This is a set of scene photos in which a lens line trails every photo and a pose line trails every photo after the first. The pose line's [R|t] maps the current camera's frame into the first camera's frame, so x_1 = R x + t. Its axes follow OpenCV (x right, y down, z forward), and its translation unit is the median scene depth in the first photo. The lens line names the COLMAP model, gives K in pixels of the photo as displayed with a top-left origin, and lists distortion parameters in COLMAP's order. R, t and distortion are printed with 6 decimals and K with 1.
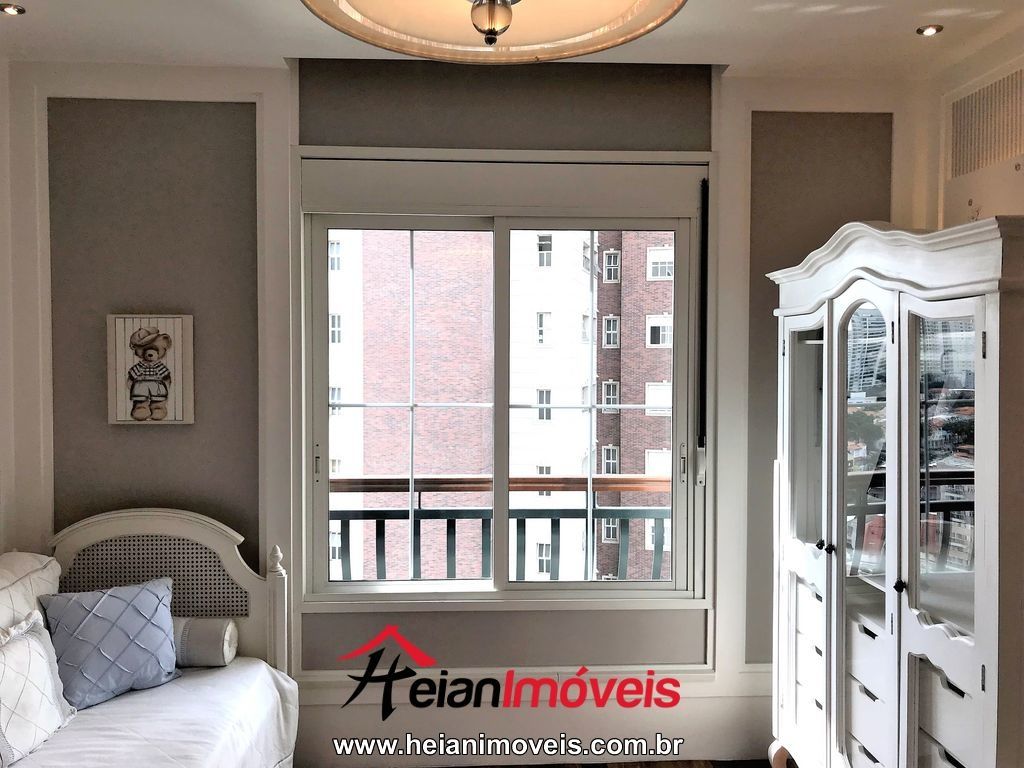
lens RADIAL K [[855.1, 0, 513.8], [0, 855.1, 384.7], [0, 0, 1]] dist [0.053696, -0.008447]
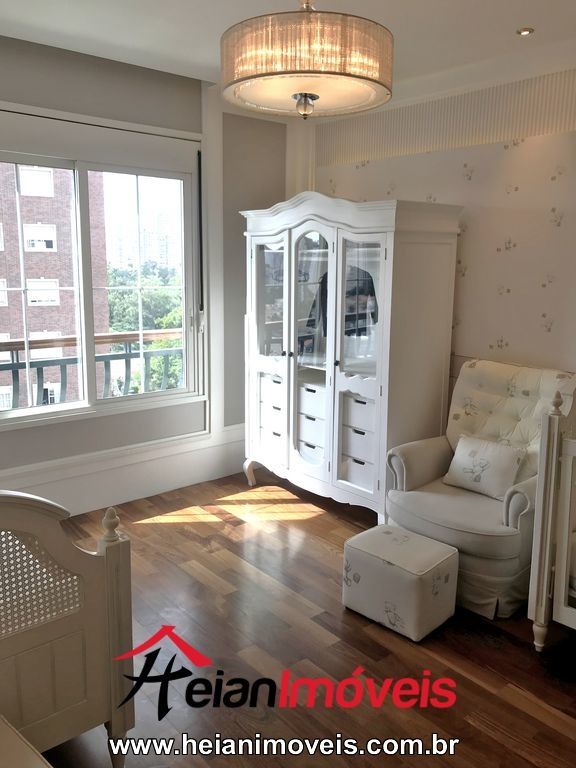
lens RADIAL K [[641.4, 0, 285.3], [0, 641.4, 385.2], [0, 0, 1]] dist [0.053696, -0.008447]
pose [[0.797615, -0.112607, 0.592562, -0.476698], [0.014495, 0.985713, 0.167809, 0.005664], [-0.602993, -0.125258, 0.787852, -0.172831]]
